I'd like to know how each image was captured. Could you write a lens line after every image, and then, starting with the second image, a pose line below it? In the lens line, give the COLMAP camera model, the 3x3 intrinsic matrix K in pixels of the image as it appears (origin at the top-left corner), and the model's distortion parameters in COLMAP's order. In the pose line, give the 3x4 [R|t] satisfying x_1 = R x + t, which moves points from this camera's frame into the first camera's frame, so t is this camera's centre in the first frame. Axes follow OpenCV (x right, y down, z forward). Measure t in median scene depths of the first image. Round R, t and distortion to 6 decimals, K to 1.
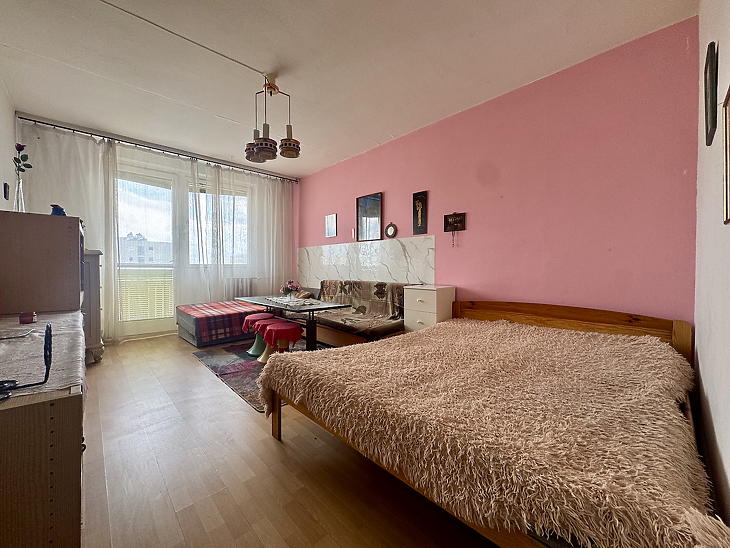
lens RADIAL K [[287.8, 0, 365.0], [0, 287.8, 274.0], [0, 0, 1]] dist [-0.011859, -0.000069]
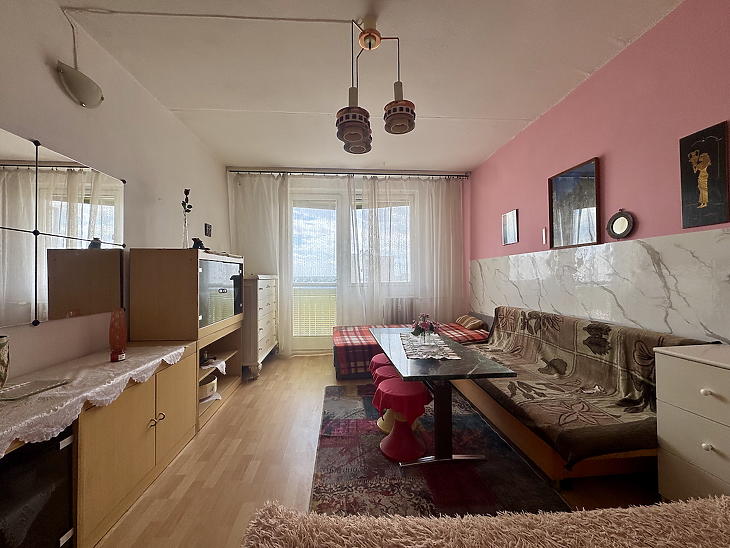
lens RADIAL K [[287.8, 0, 365.0], [0, 287.8, 274.0], [0, 0, 1]] dist [-0.011859, -0.000069]
pose [[0.777027, -0.012368, -0.629346, 0.051700], [-0.005746, 0.999626, -0.026739, -0.044565], [0.629442, 0.024393, 0.776665, 0.303538]]
